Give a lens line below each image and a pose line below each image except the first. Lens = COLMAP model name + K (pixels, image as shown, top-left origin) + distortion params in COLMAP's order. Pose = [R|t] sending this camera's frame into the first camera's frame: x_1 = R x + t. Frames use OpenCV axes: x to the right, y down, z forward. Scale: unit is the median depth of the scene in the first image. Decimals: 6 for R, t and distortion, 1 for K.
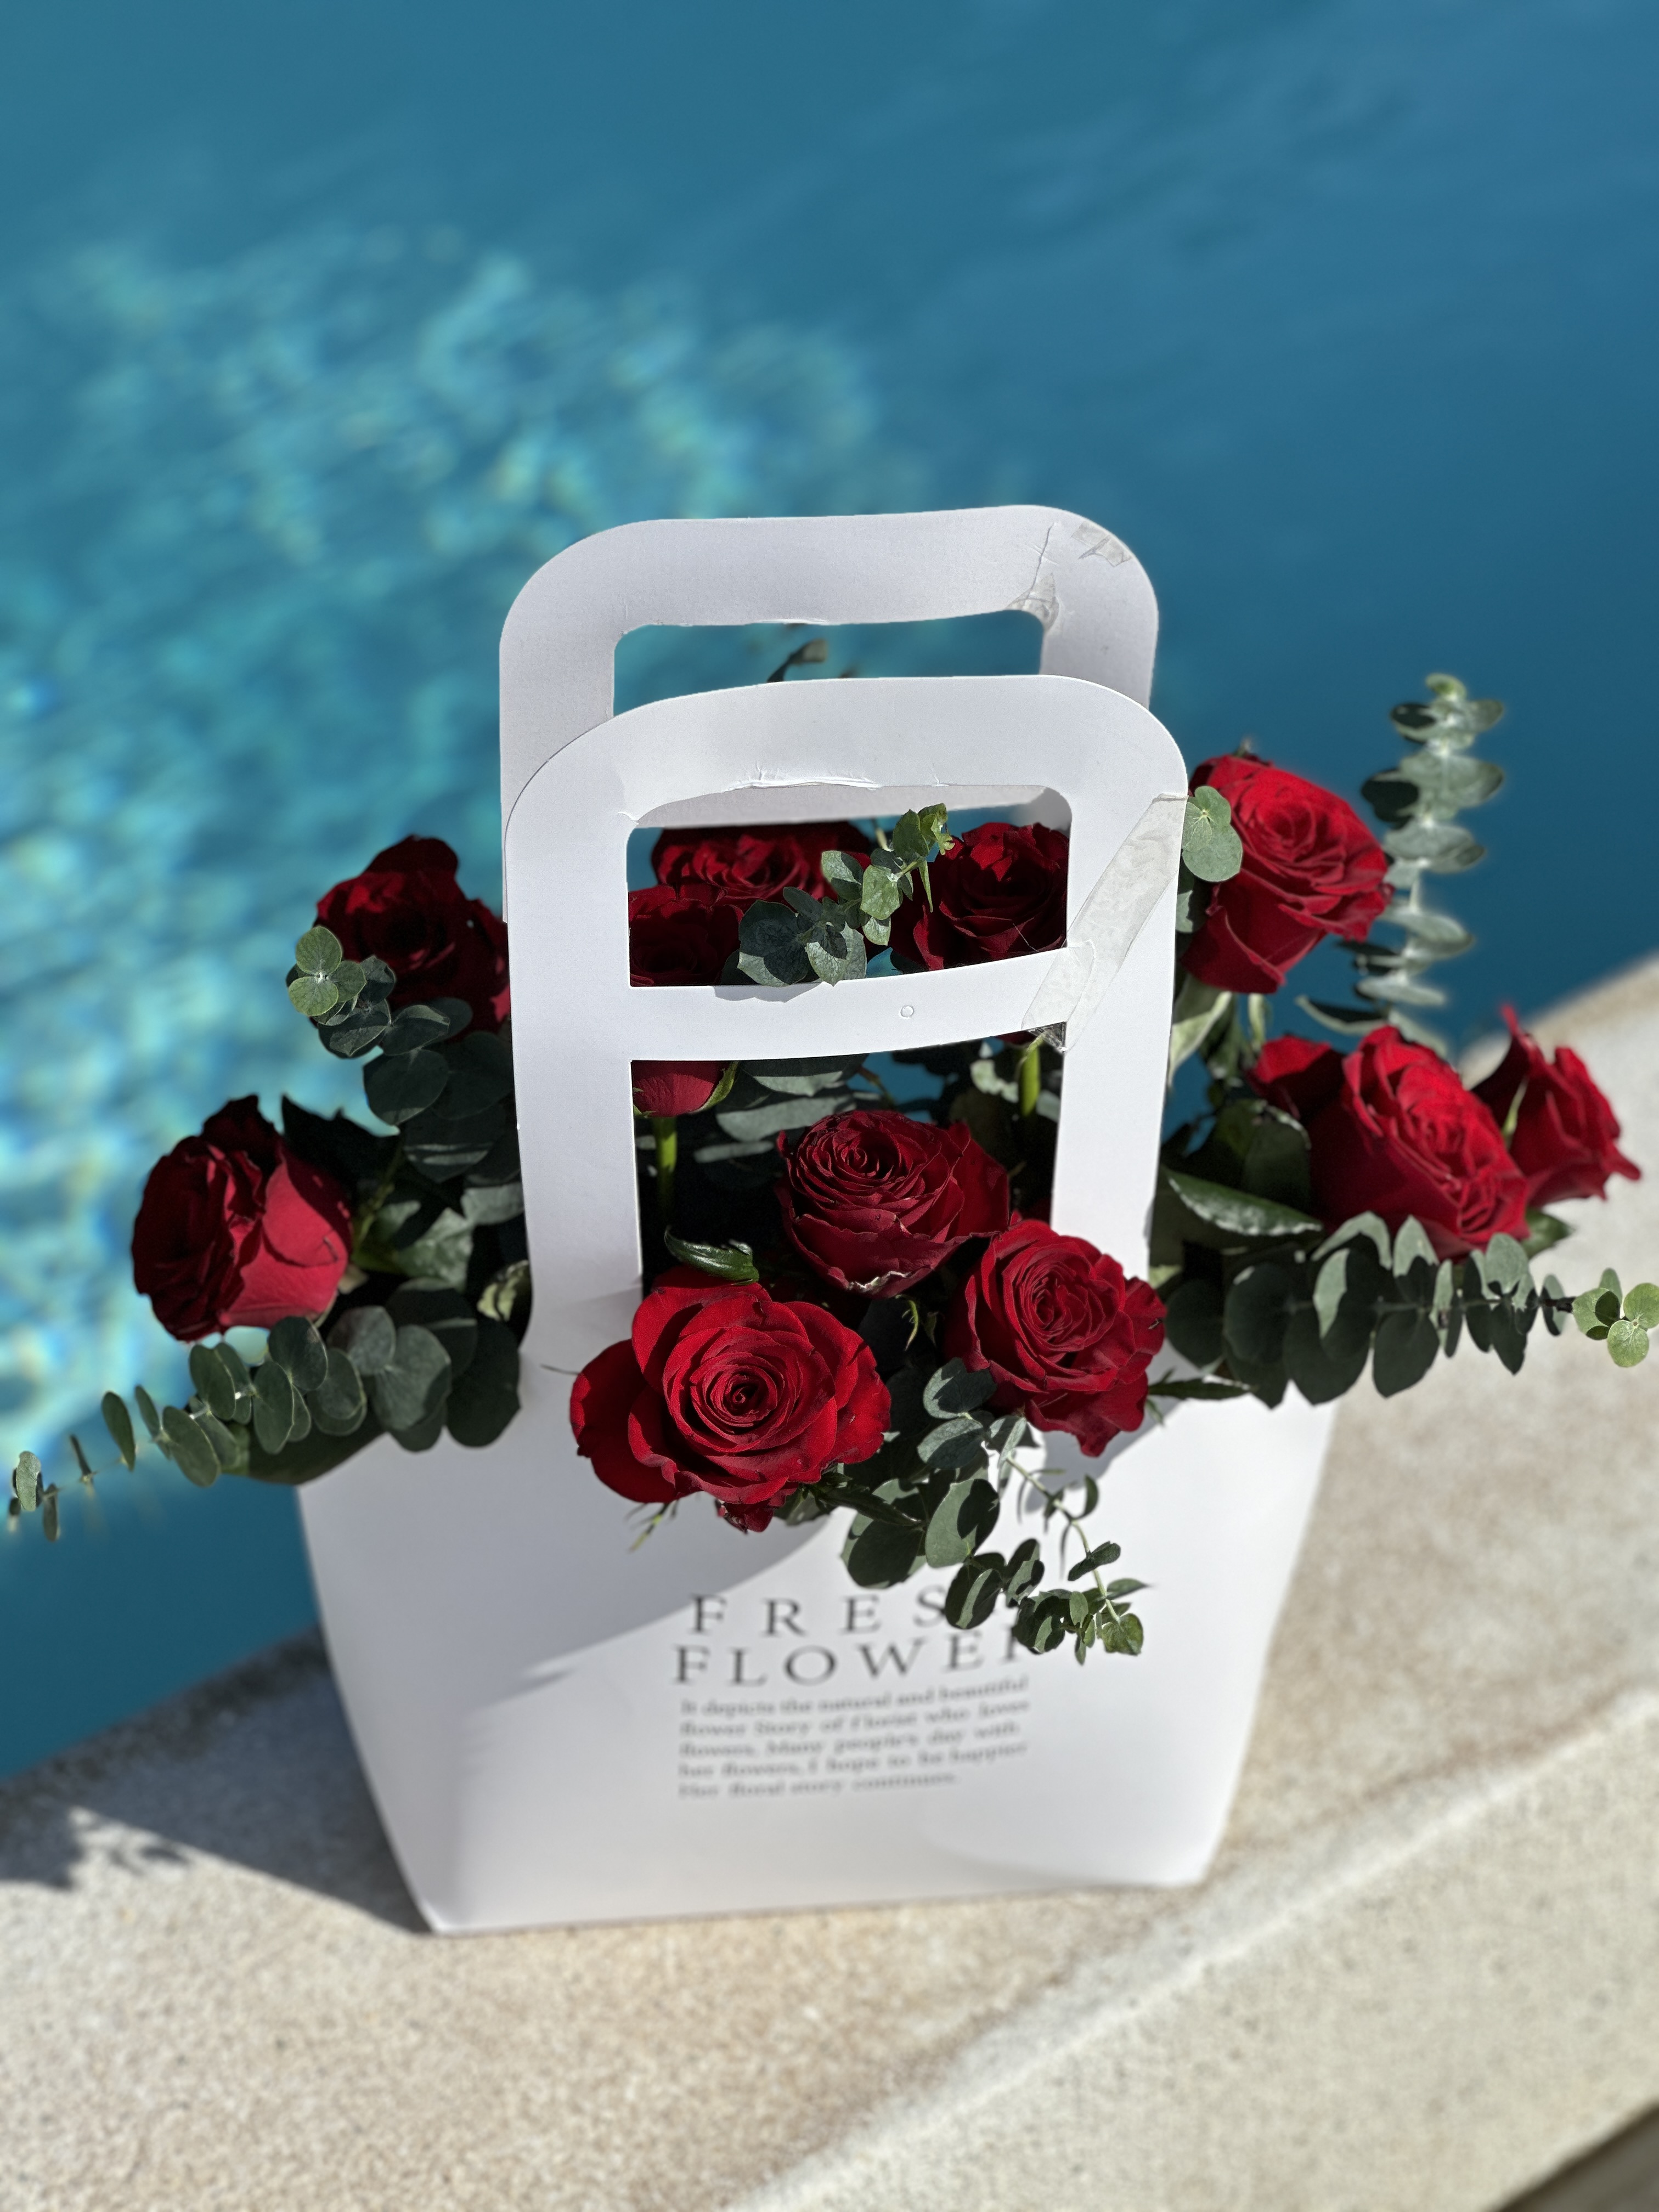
lens RADIAL K [[4947.5, 0, 829.5], [0, 4947.5, 1106.0], [0, 0, 1]] dist [0.463541, -4.620203]
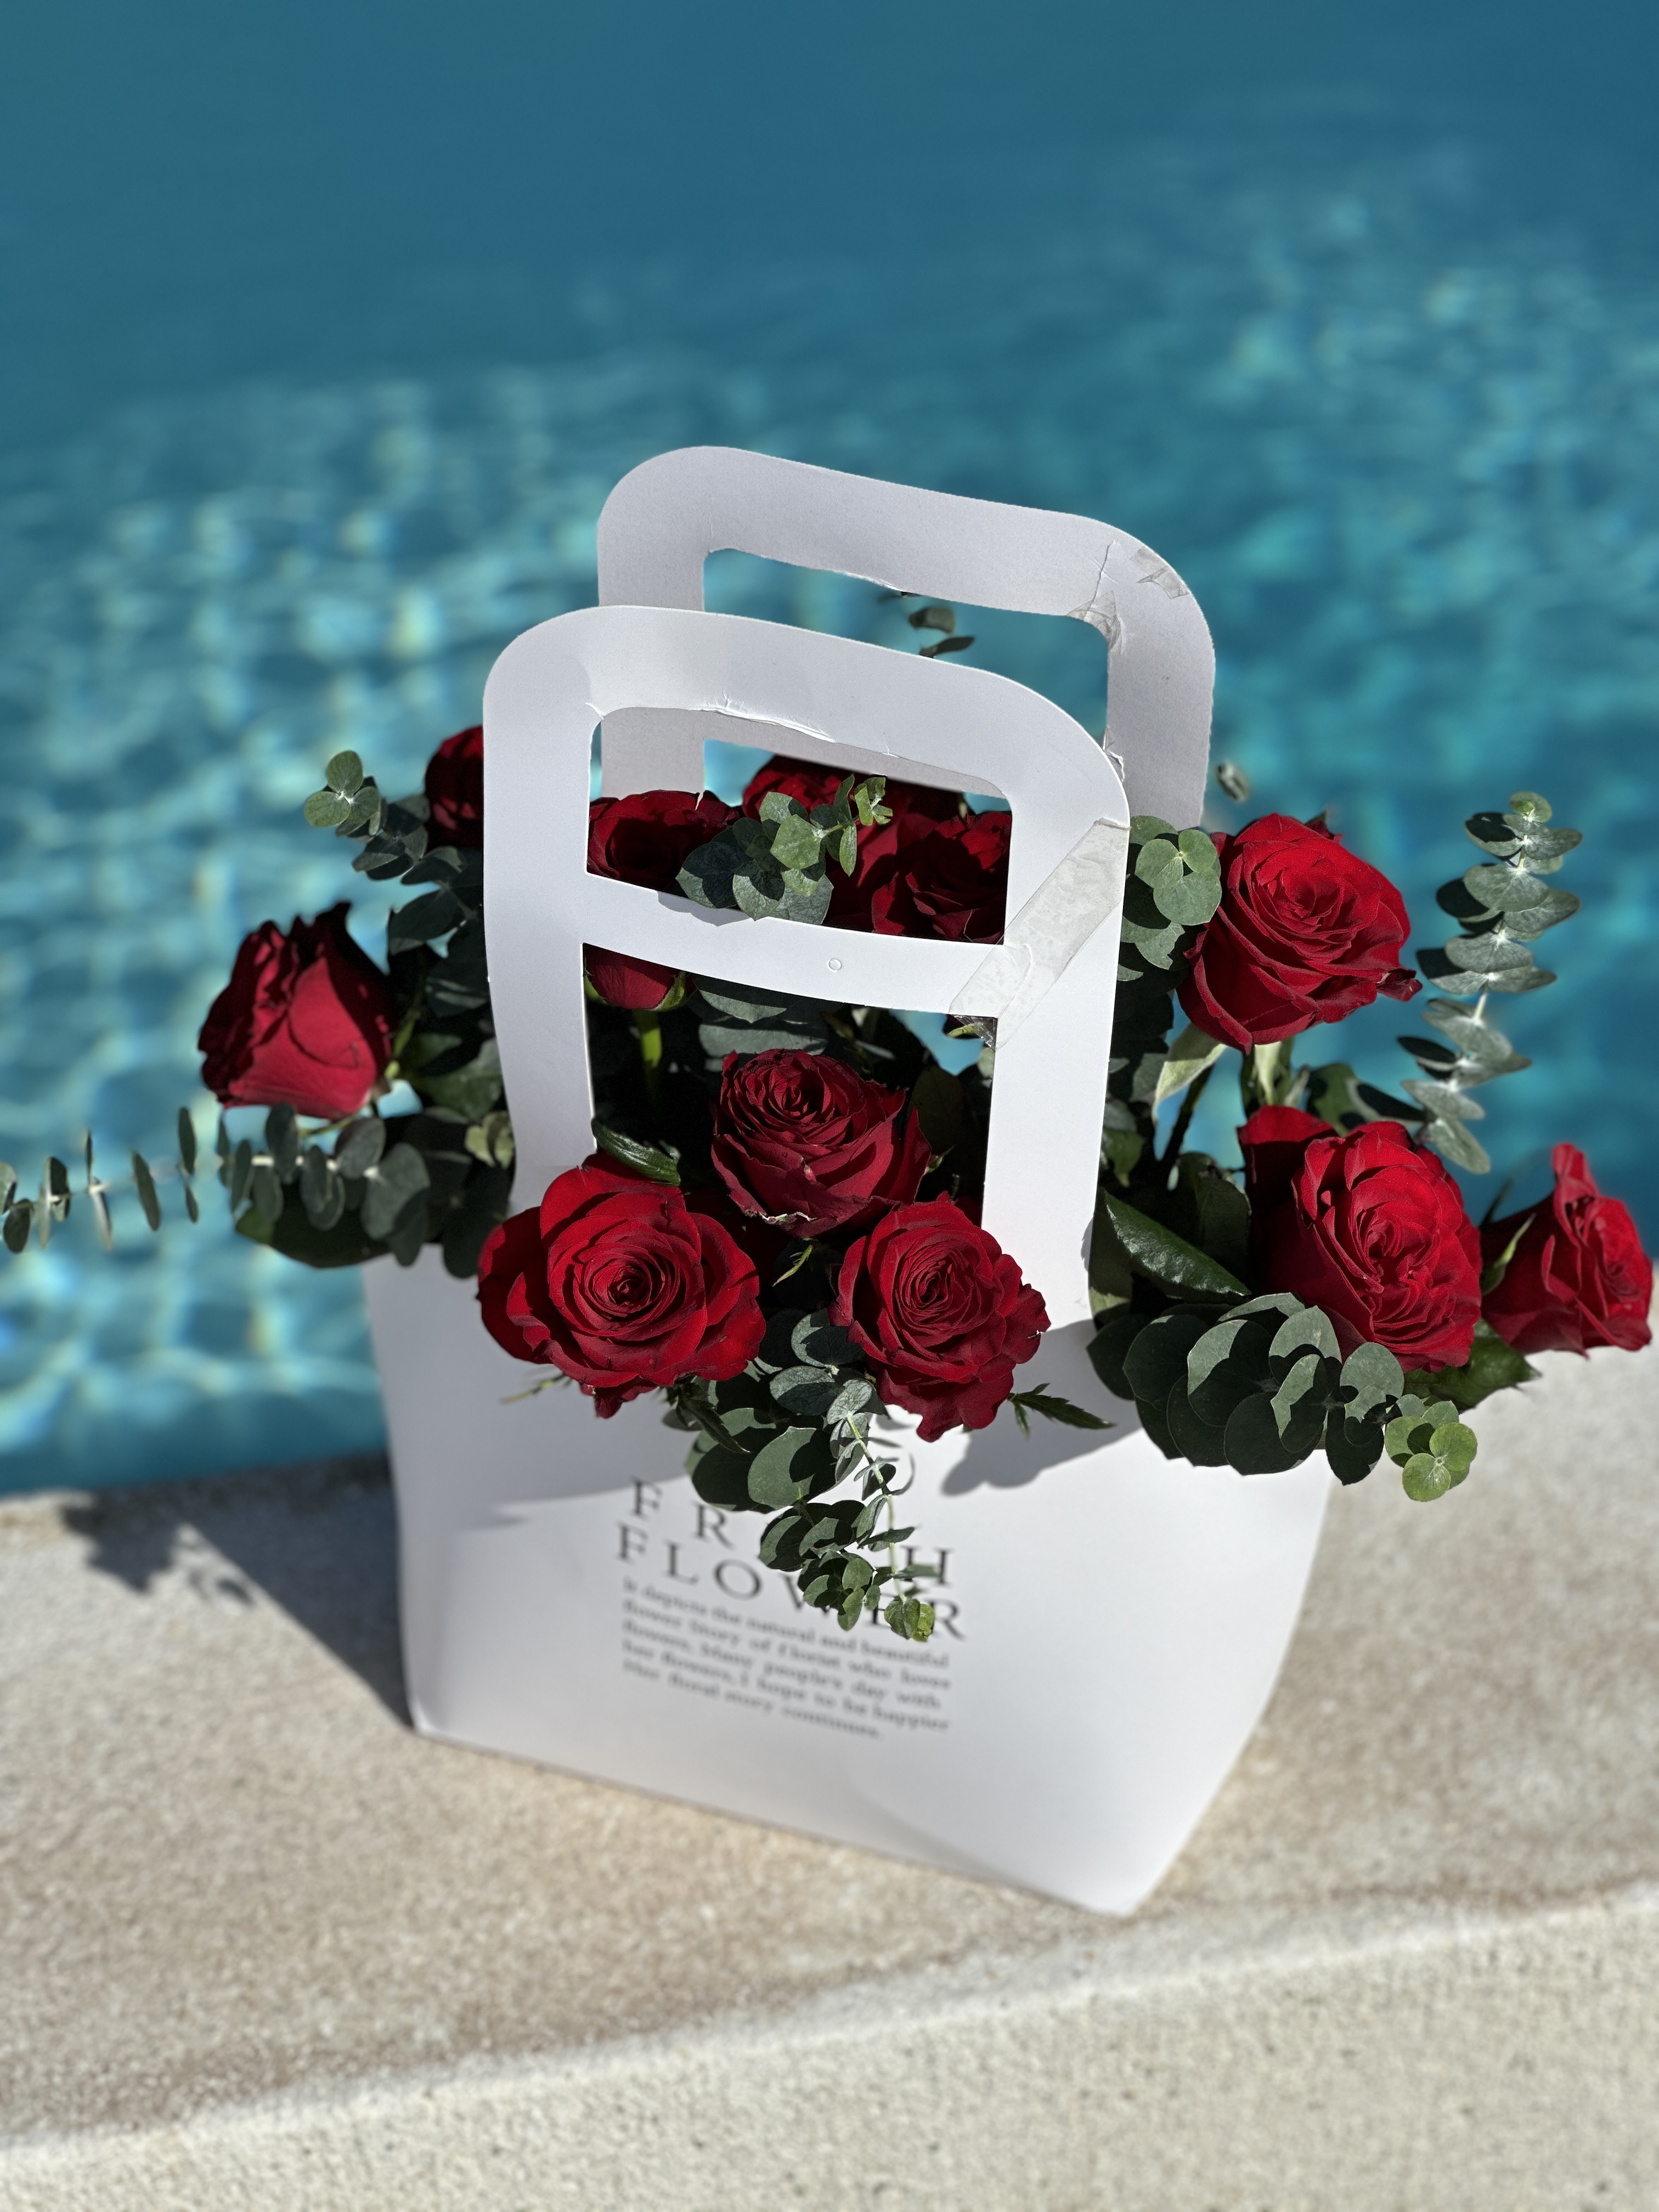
lens RADIAL K [[4982.5, 0, 829.5], [0, 4982.5, 1106.0], [0, 0, 1]] dist [0.093588, 0.086763]
pose [[0.914190, 0.263010, -0.308355, 0.301491], [-0.263693, 0.963766, 0.040260, -0.028448], [0.307771, 0.044505, 0.950419, 0.017049]]
